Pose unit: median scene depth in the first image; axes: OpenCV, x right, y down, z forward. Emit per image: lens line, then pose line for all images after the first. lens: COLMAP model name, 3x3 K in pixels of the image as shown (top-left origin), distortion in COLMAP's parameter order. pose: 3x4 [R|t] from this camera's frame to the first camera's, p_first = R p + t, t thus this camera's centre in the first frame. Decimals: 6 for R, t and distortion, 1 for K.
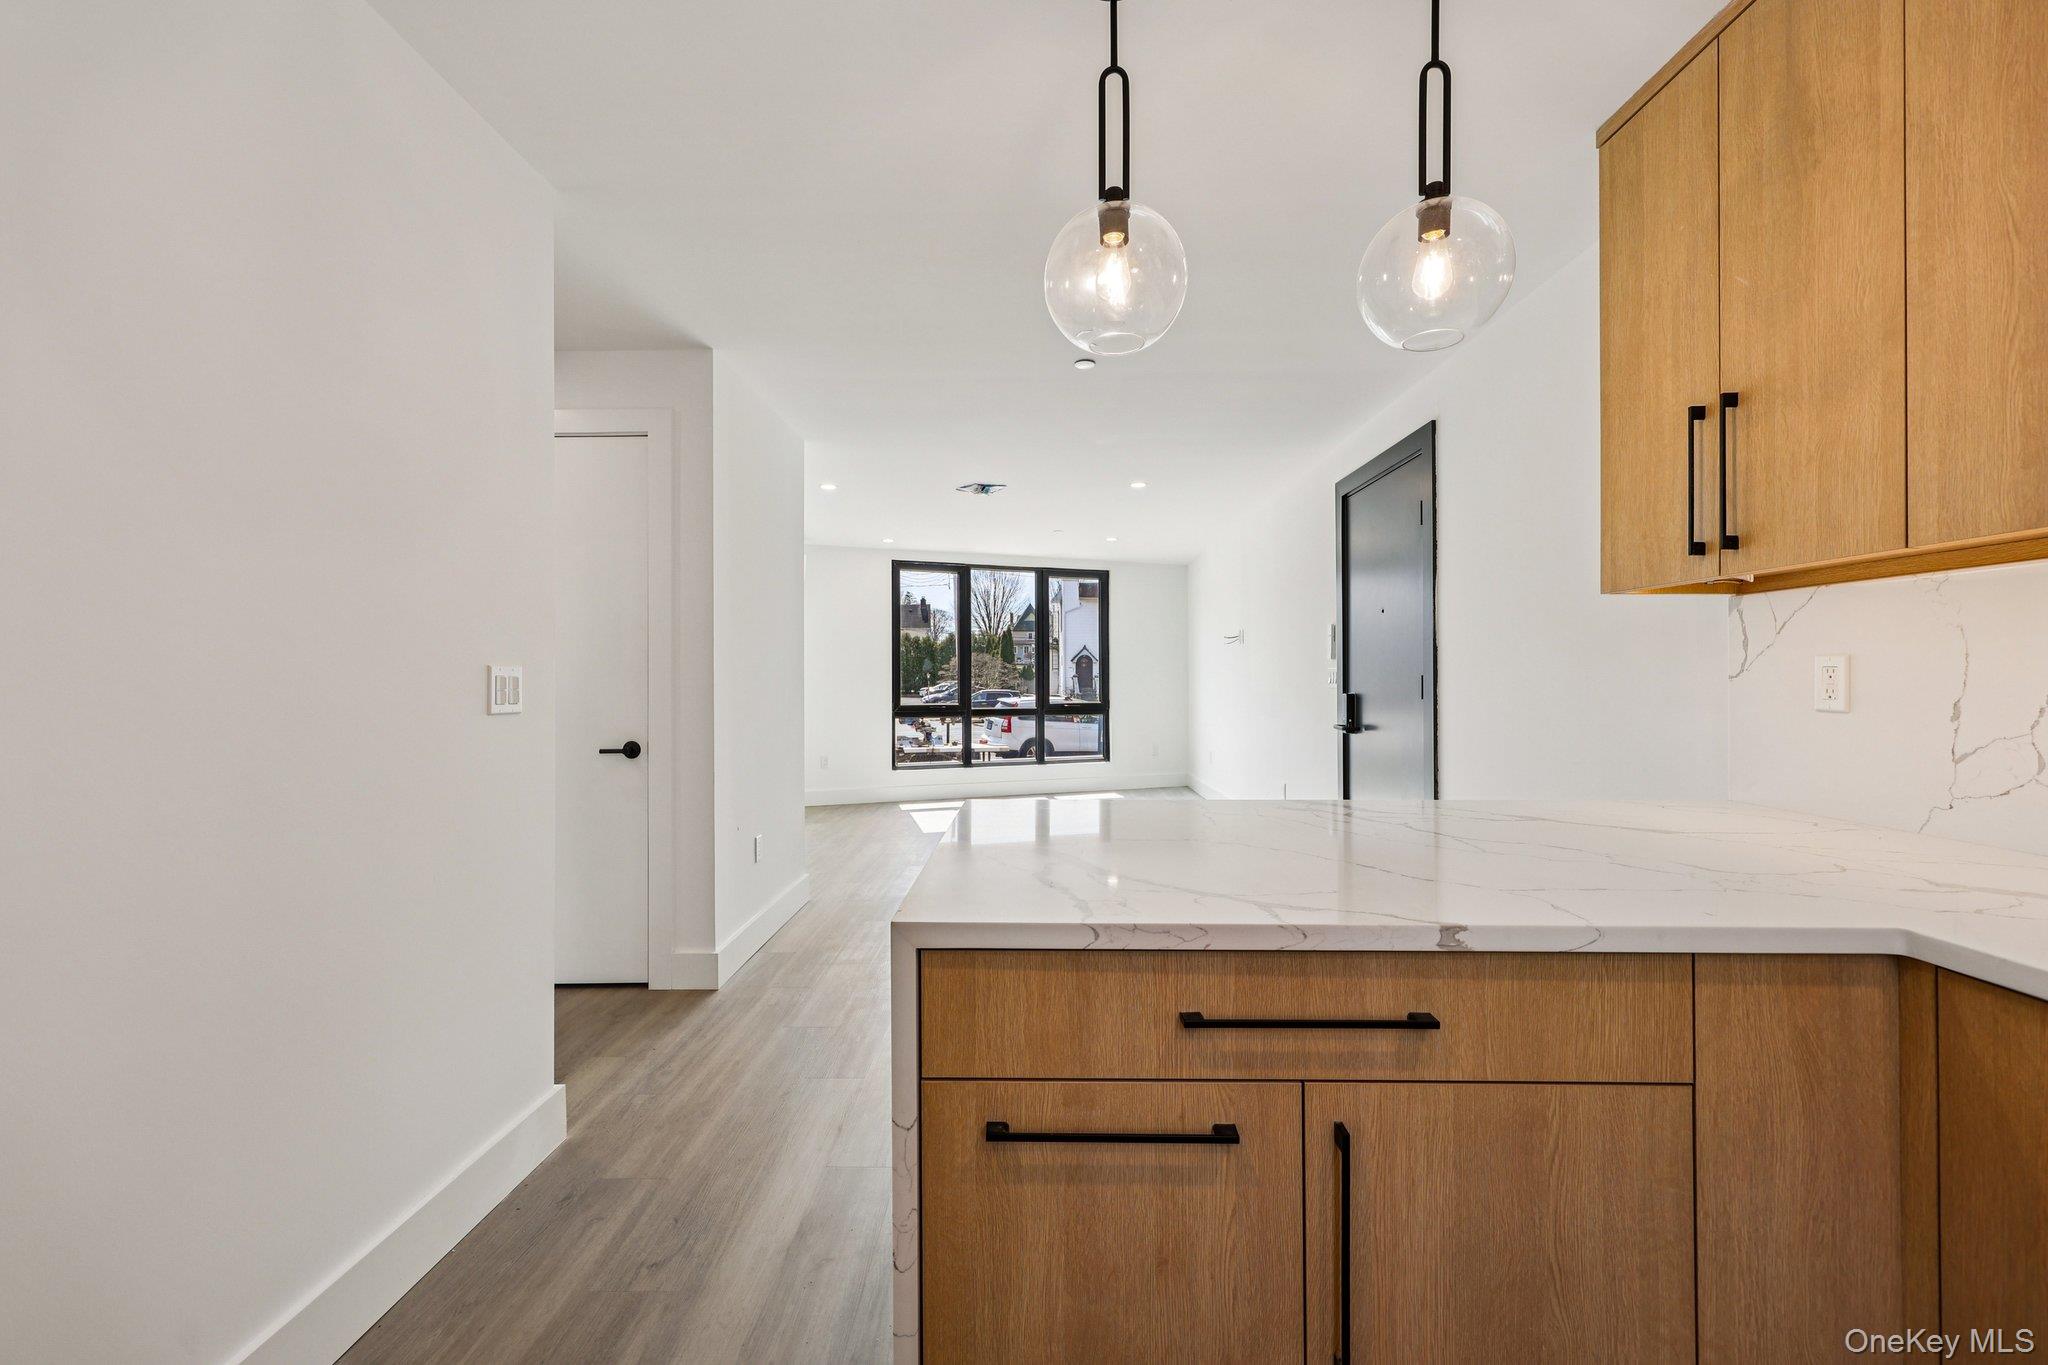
lens RADIAL K [[835.0, 0, 1024.7], [0, 835.0, 676.0], [0, 0, 1]] dist [0.002035, 0.000401]
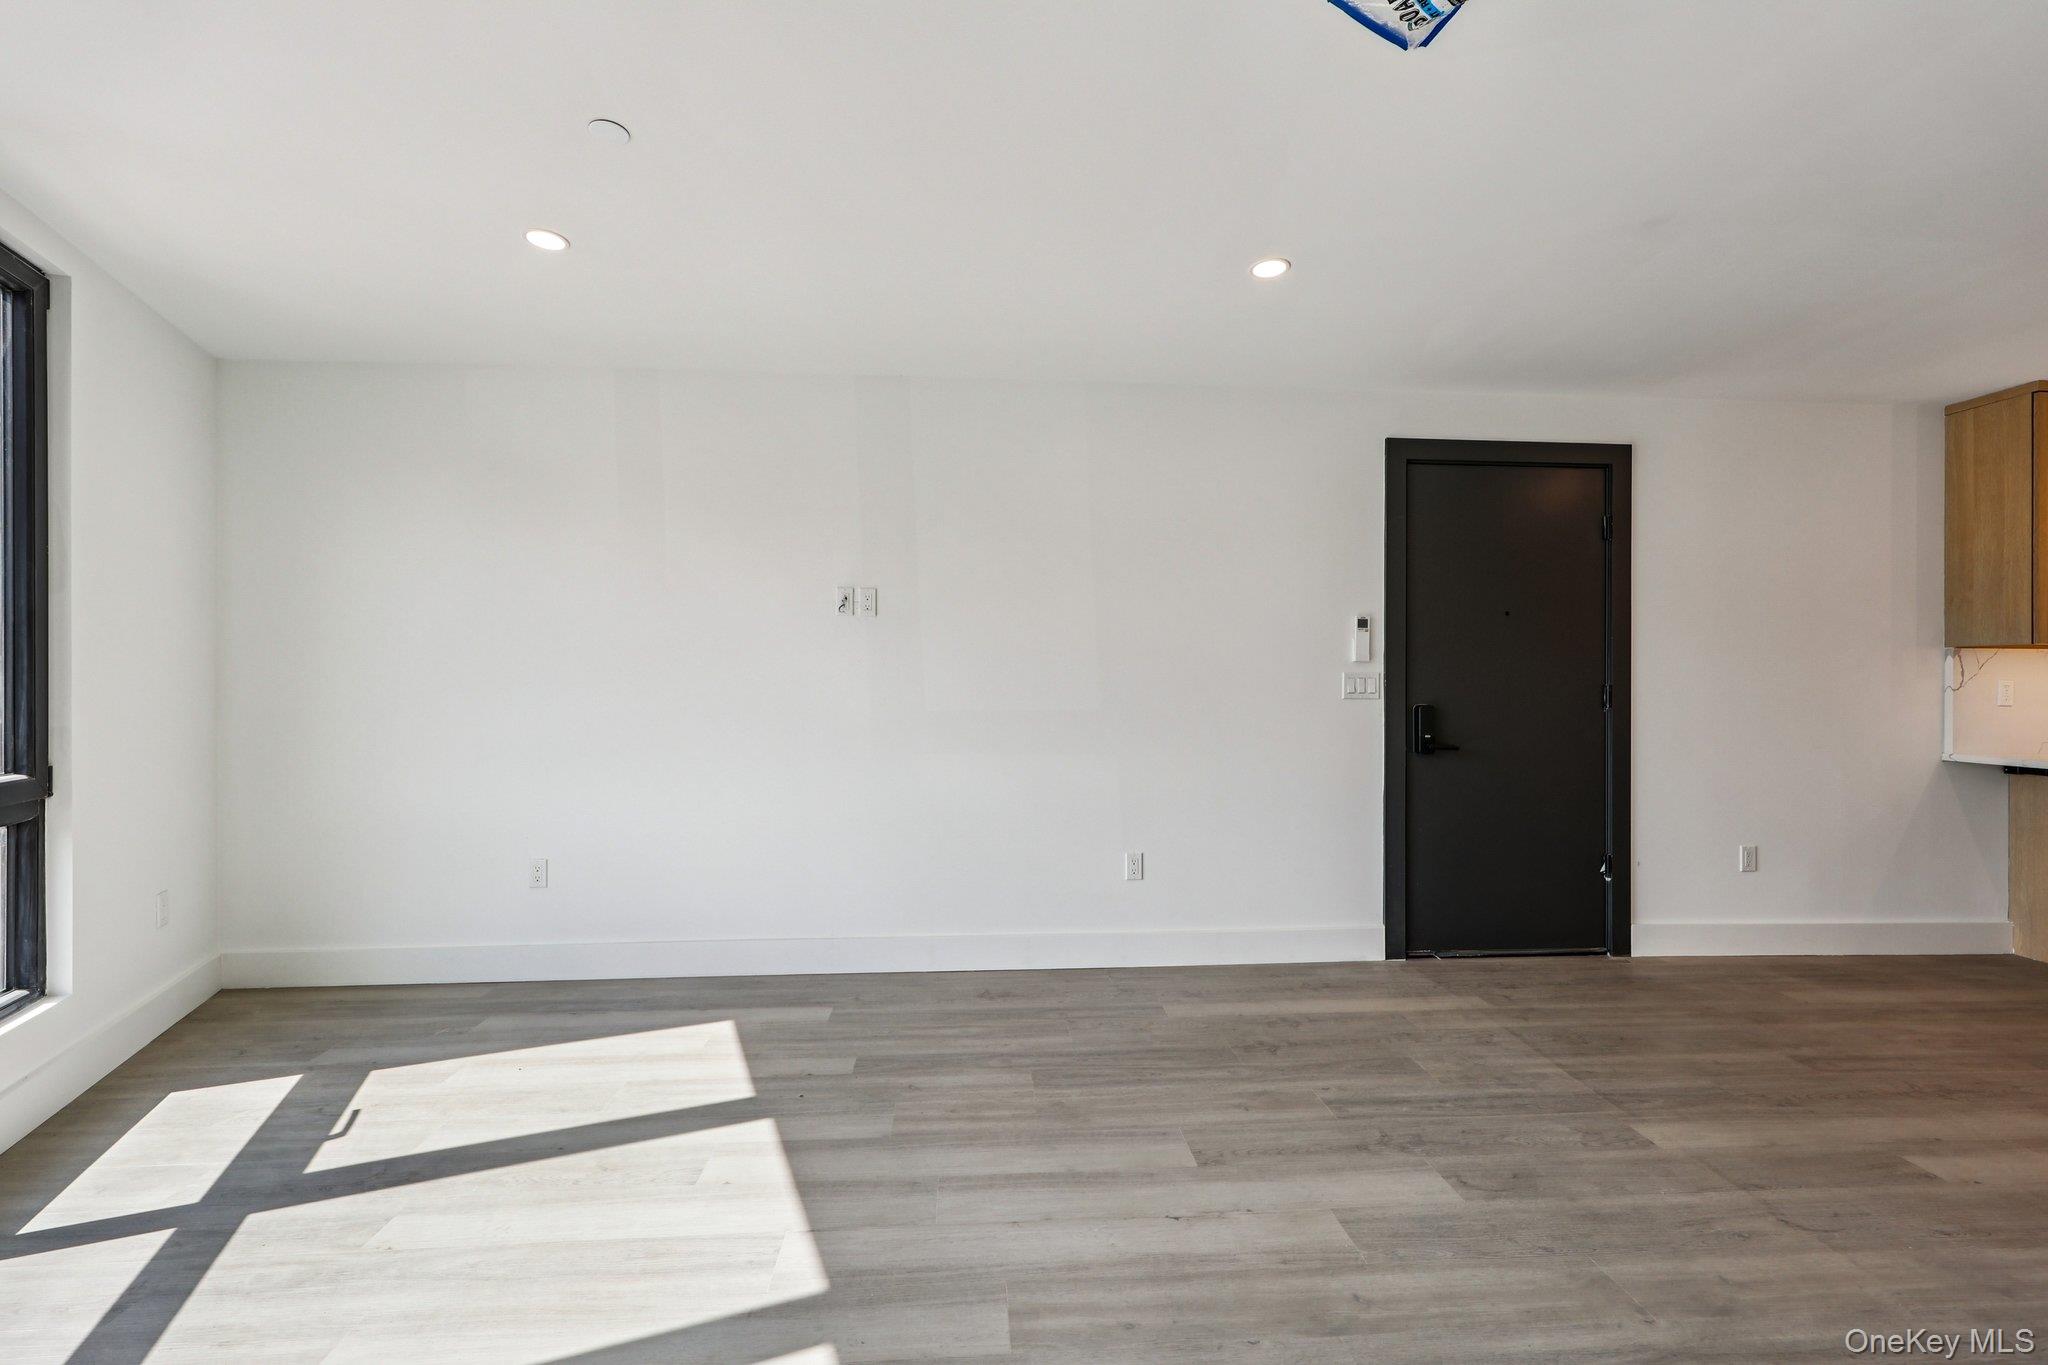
lens RADIAL K [[835.0, 0, 1026.1], [0, 835.0, 683.1], [0, 0, 1]] dist [0.002035, 0.000401]
pose [[-0.095664, -0.000199, 0.995414, -0.978723], [-0.007277, 0.999973, -0.000500, 0.001646], [-0.995387, -0.007292, -0.095663, 3.658723]]
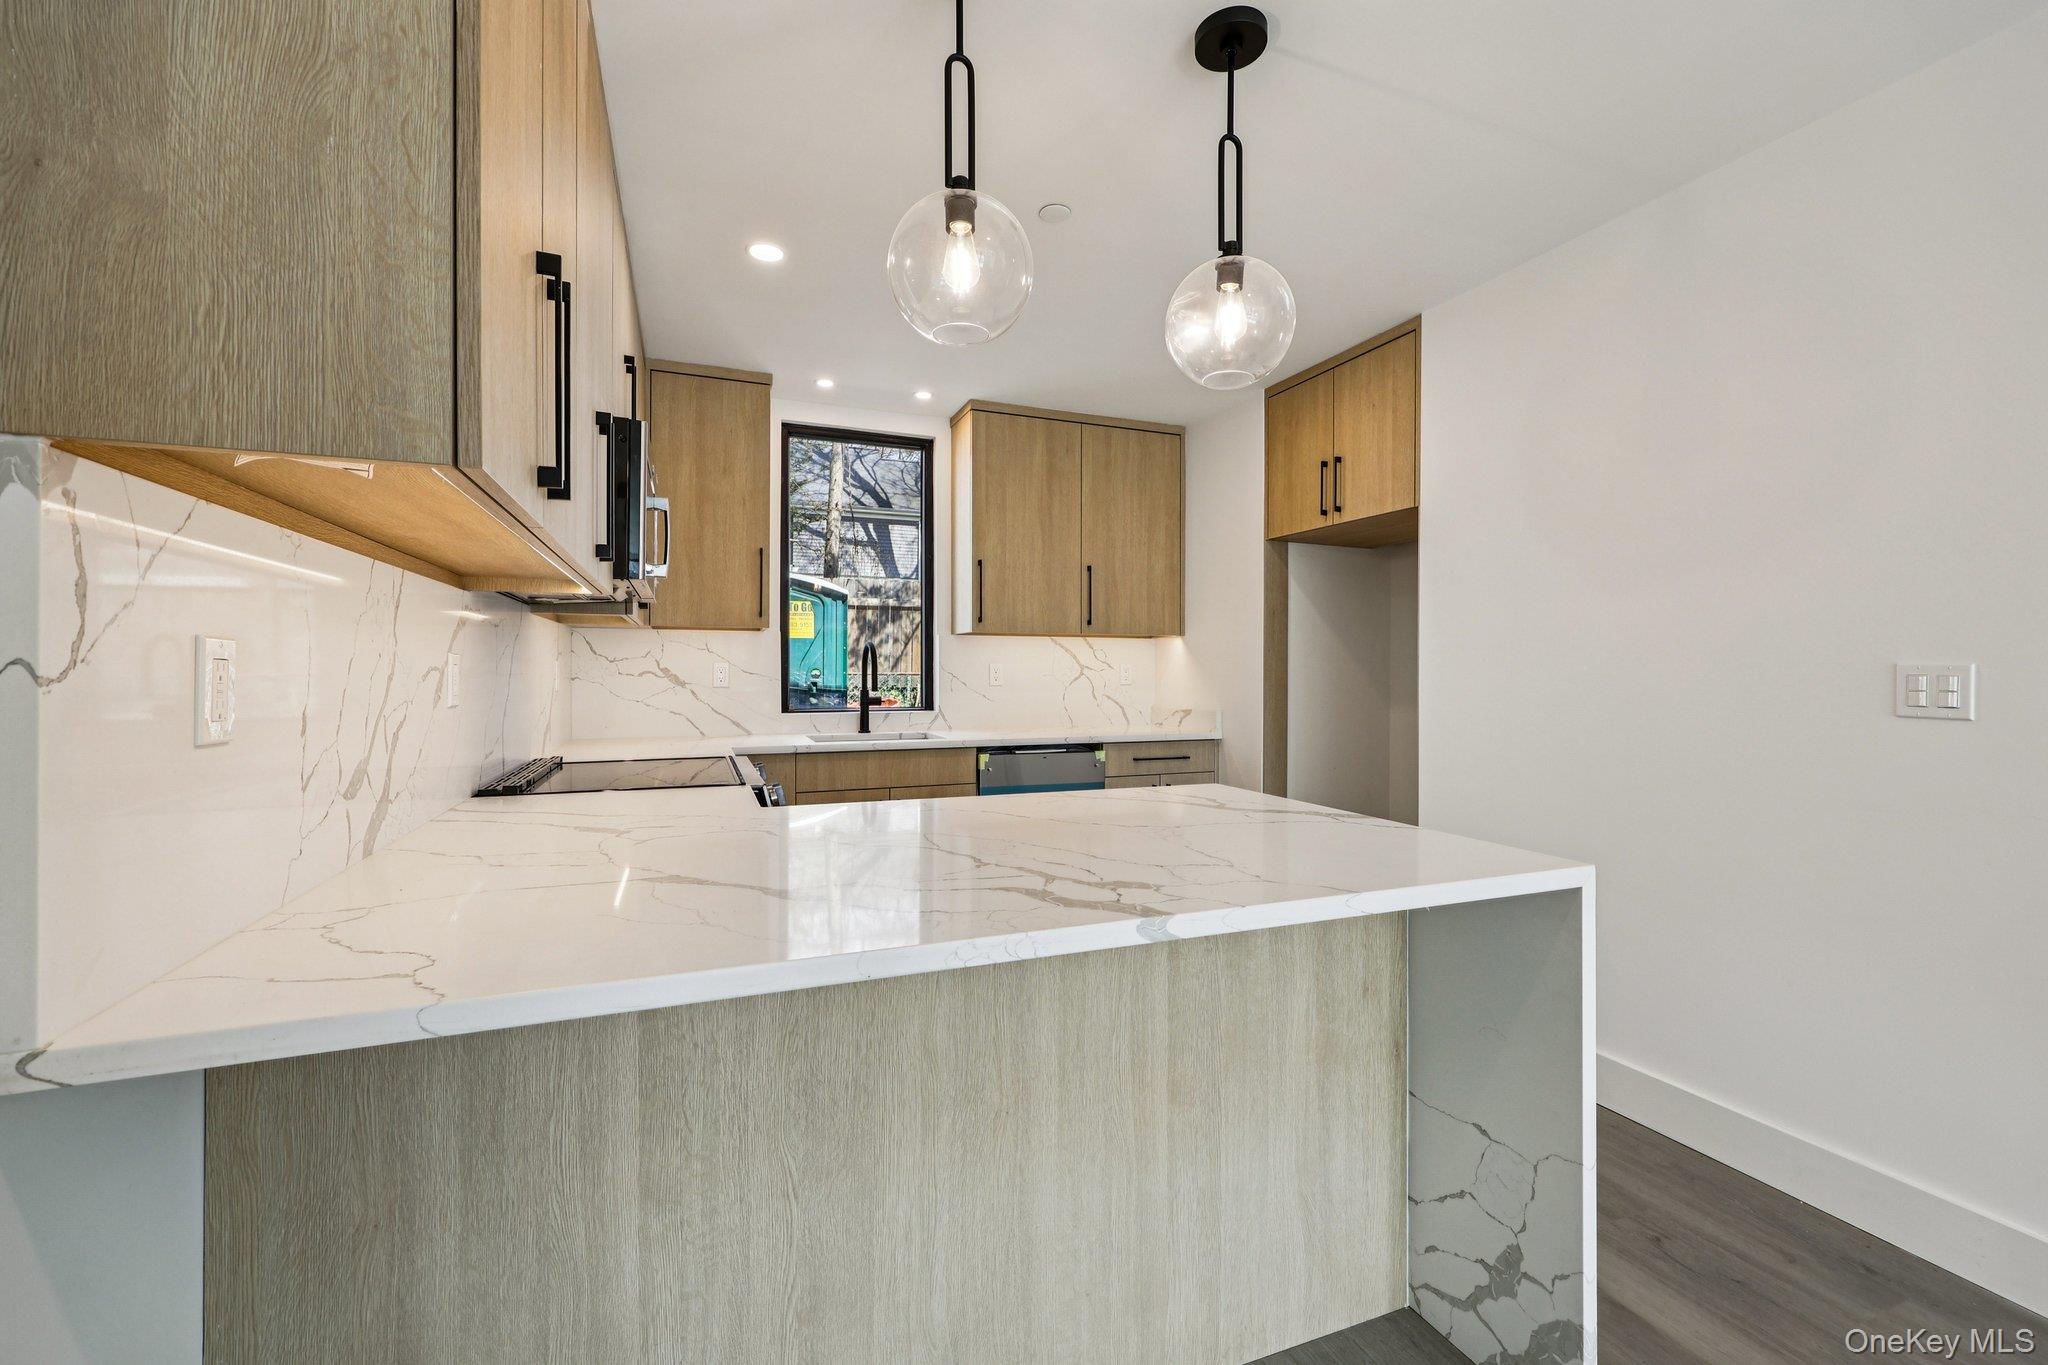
lens RADIAL K [[835.0, 0, 1020.3], [0, 835.0, 666.7], [0, 0, 1]] dist [0.002035, 0.000401]
pose [[-0.918805, -0.003833, -0.394694, 0.667330], [-0.001501, 0.999980, -0.006217, -0.002090], [0.394710, -0.005120, -0.918792, 1.618966]]
